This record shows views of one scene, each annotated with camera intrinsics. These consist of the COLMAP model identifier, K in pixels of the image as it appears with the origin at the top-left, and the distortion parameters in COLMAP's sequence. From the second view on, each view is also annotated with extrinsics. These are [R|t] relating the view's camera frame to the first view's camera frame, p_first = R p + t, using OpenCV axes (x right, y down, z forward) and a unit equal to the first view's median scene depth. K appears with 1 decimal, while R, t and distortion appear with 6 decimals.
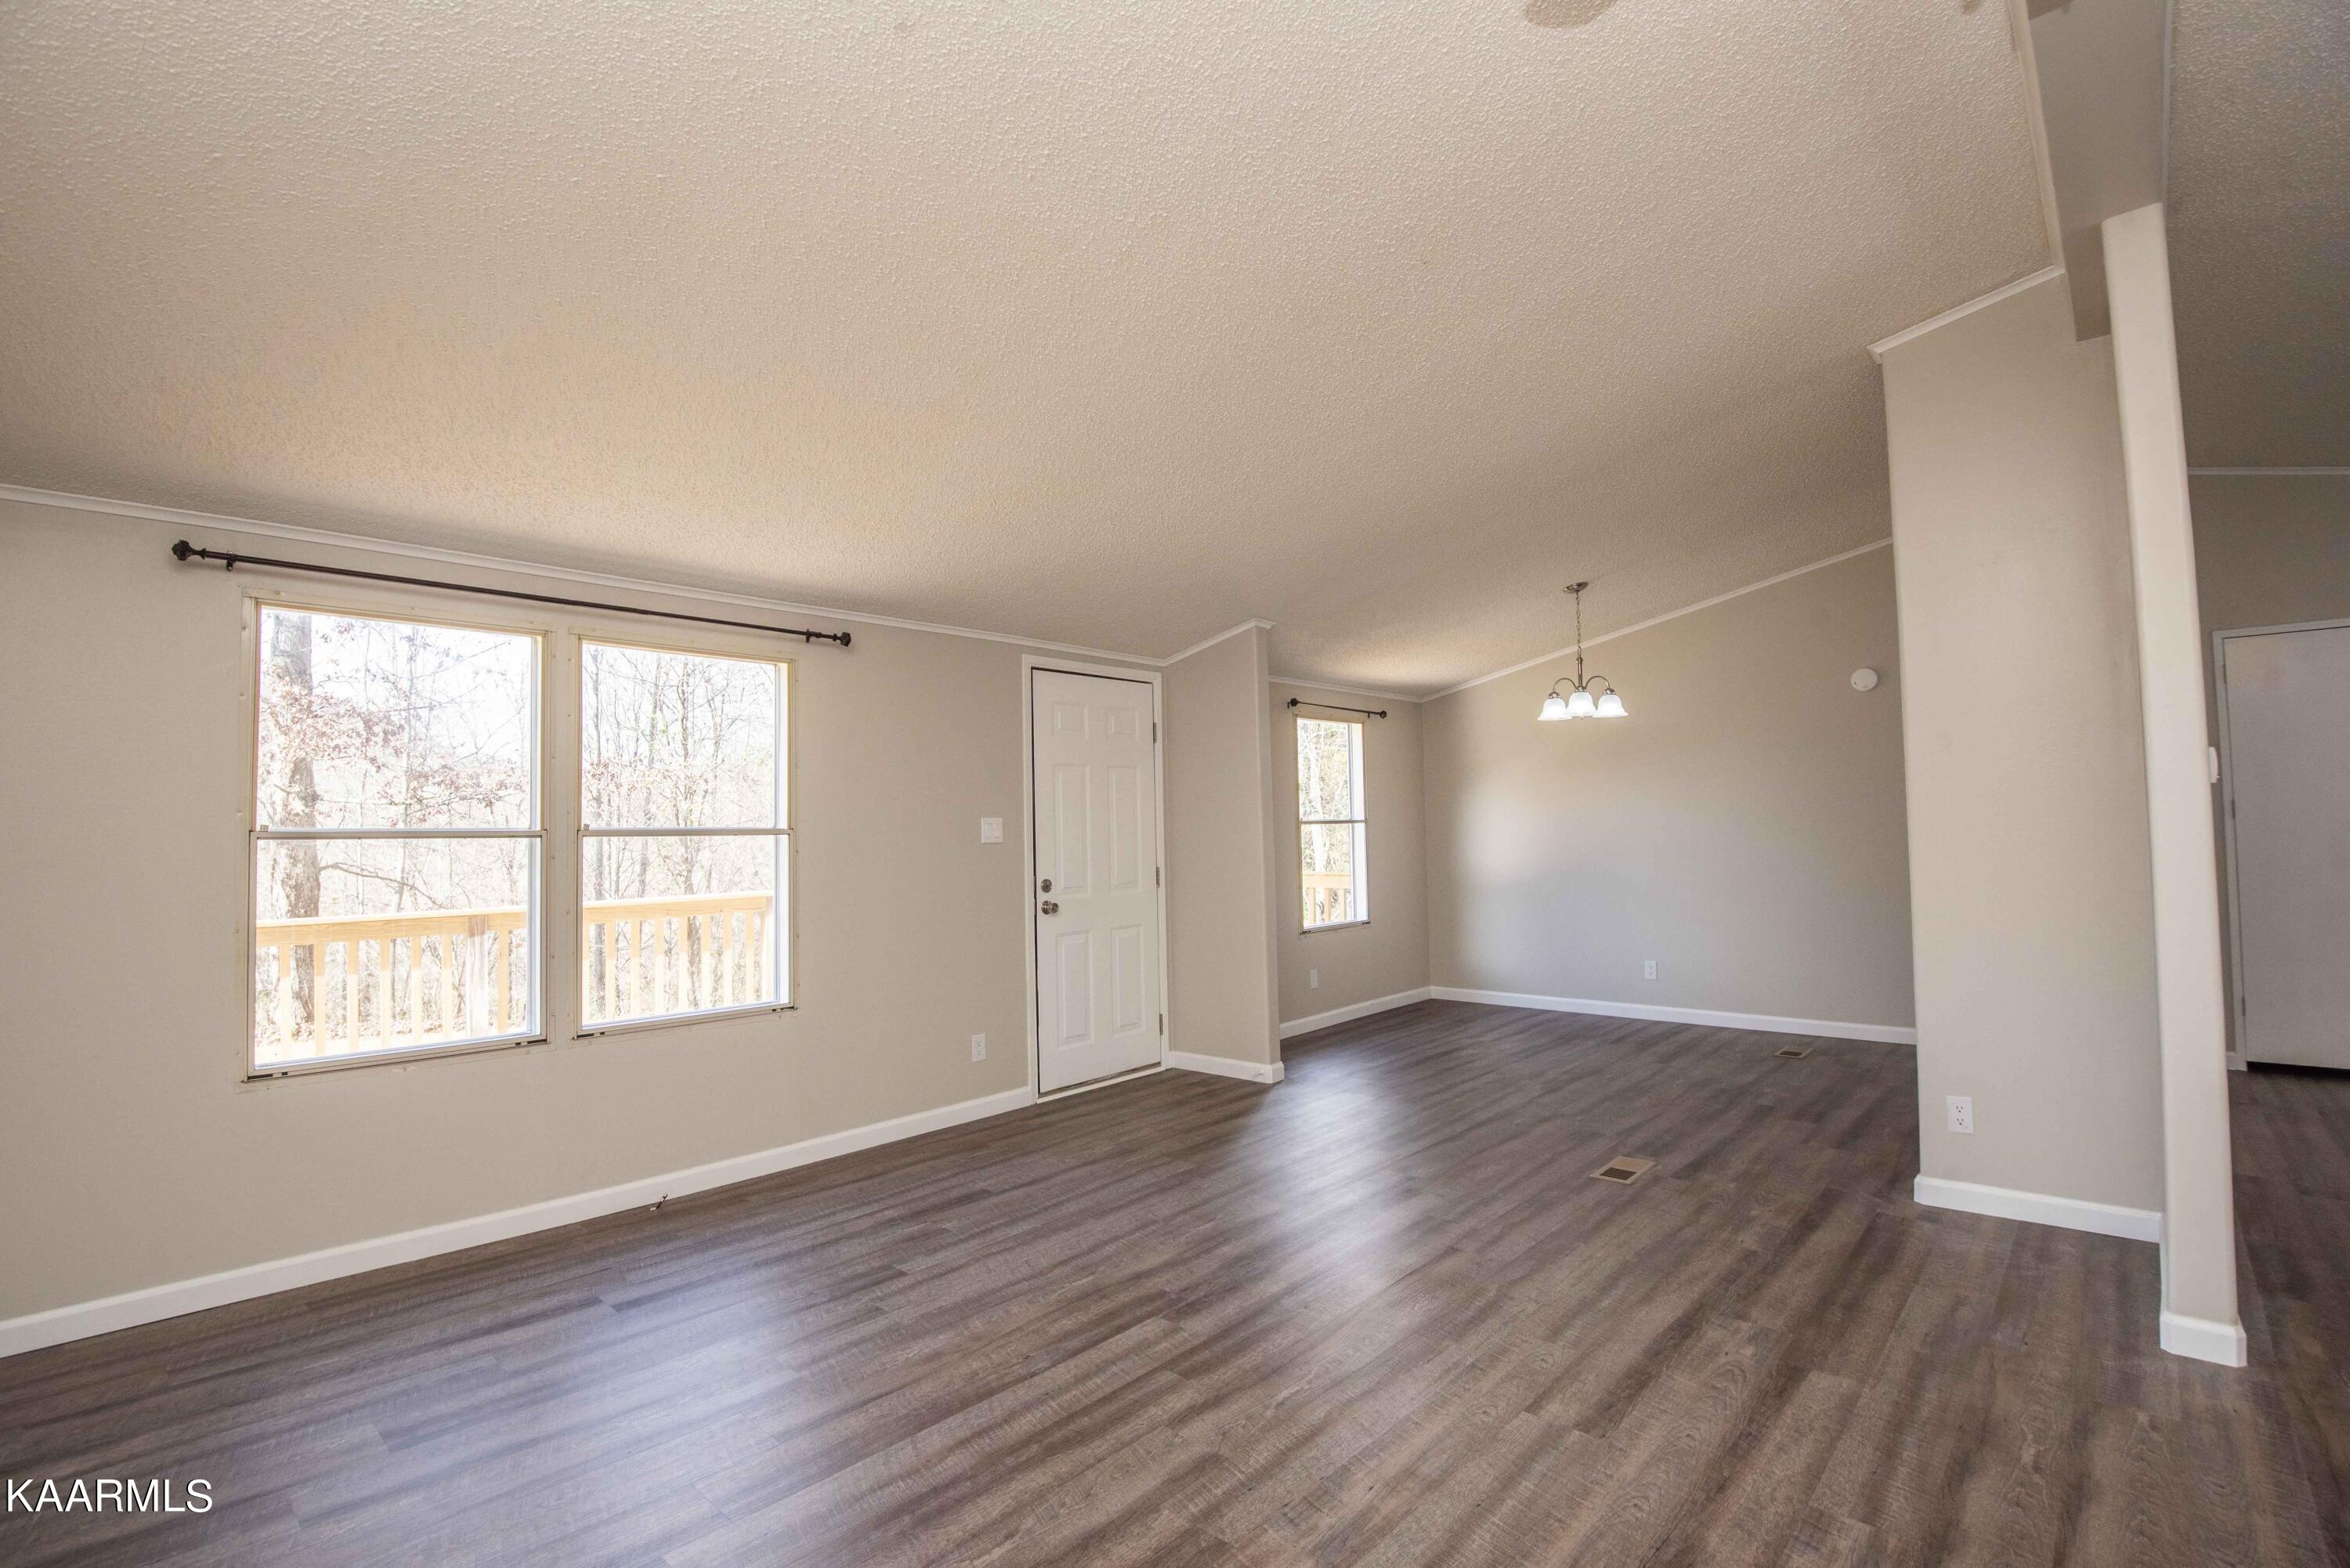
lens RADIAL K [[1073.8, 0, 1172.4], [0, 1073.8, 783.4], [0, 0, 1]] dist [-0.026309, -0.006614]
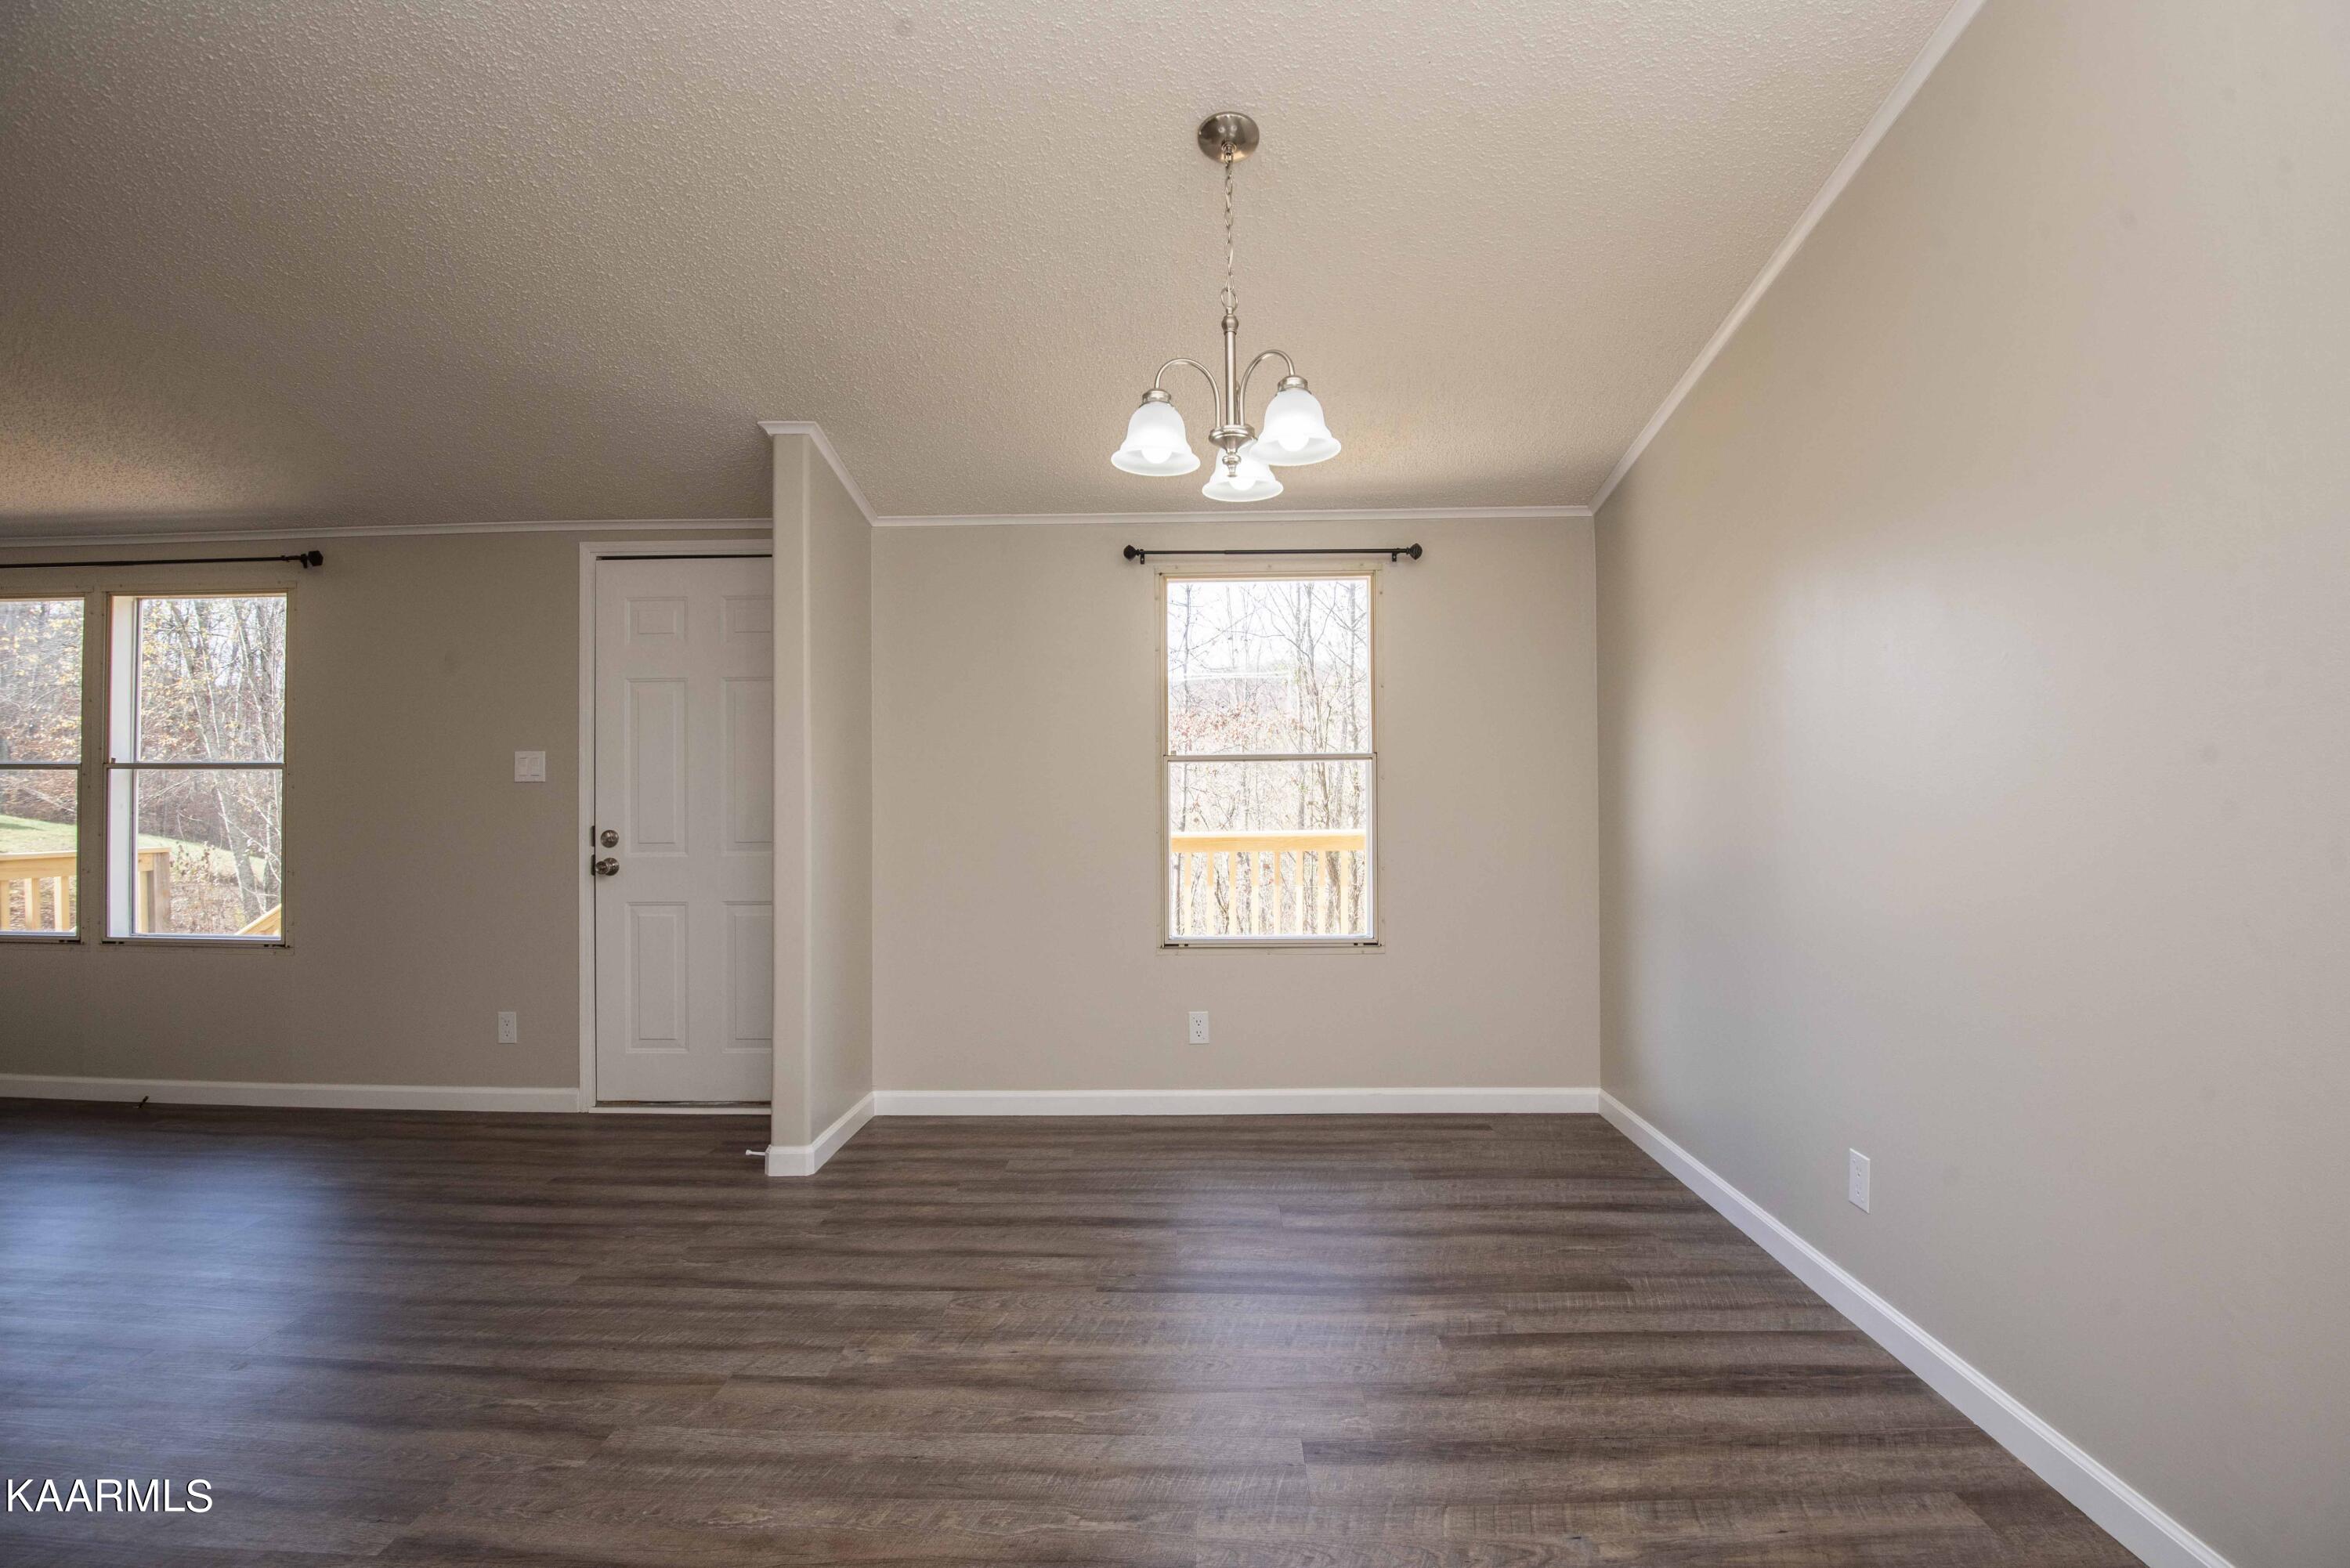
lens RADIAL K [[1073.8, 0, 1178.9], [0, 1073.8, 776.9], [0, 0, 1]] dist [-0.026309, -0.006614]
pose [[0.661439, 0.022672, -0.749656, 0.733321], [0.026377, 0.998221, 0.053461, 0.019902], [0.749535, -0.055135, 0.659664, 0.797925]]
